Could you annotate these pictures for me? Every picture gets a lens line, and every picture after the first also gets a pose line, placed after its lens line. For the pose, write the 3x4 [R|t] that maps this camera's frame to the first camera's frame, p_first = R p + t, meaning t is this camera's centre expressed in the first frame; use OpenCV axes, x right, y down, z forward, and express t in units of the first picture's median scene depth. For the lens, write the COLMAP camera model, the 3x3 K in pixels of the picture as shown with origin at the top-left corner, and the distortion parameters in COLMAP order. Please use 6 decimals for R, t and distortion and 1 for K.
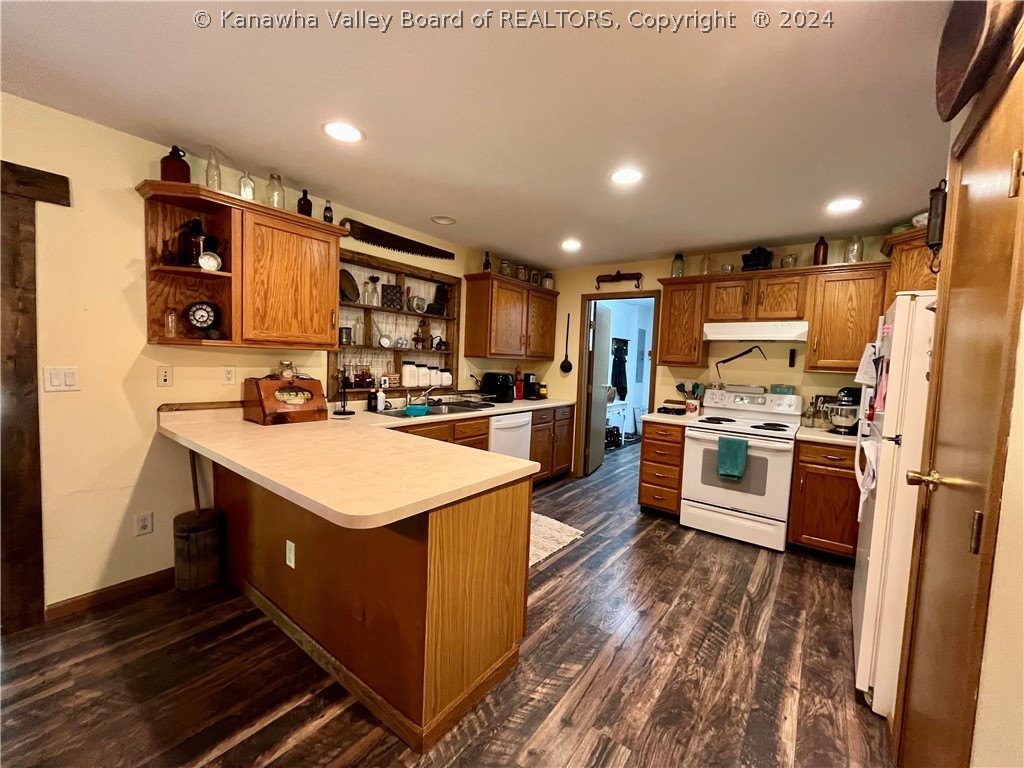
lens RADIAL K [[415.1, 0, 512.0], [0, 415.1, 384.0], [0, 0, 1]] dist [-0.000831, -0.000248]
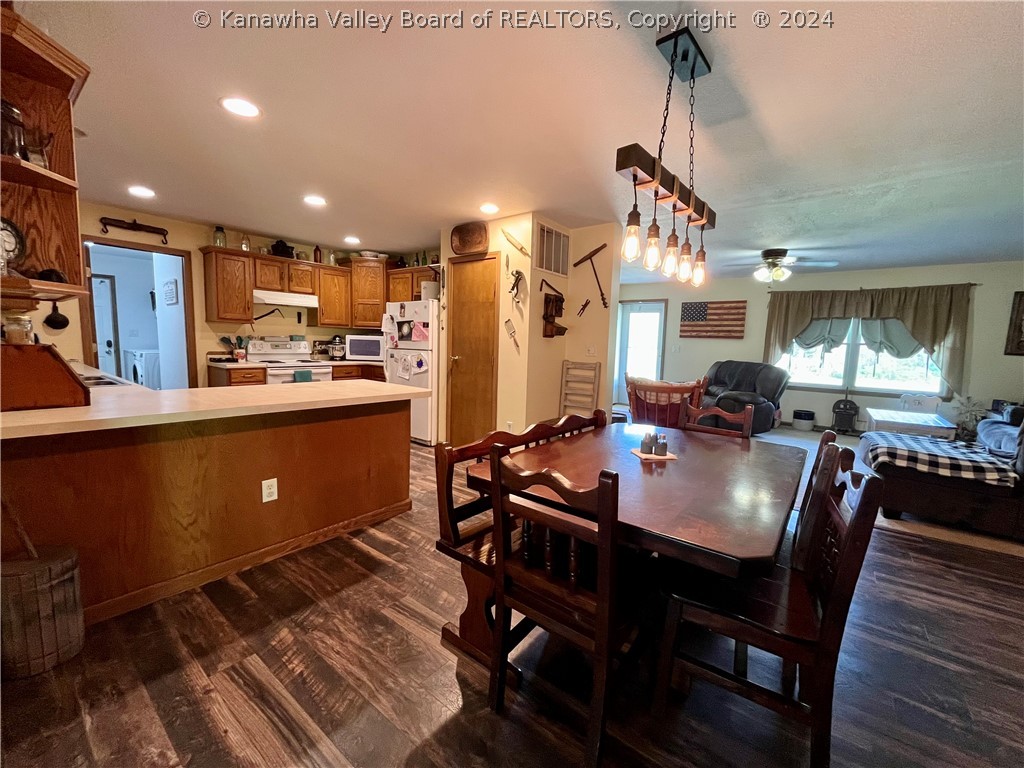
lens RADIAL K [[415.1, 0, 512.0], [0, 415.1, 384.0], [0, 0, 1]] dist [-0.000831, -0.000248]
pose [[0.021995, -0.142446, 0.989558, -0.913088], [0.033618, 0.989343, 0.141667, -0.009851], [-0.999193, 0.030151, 0.026549, 0.167302]]
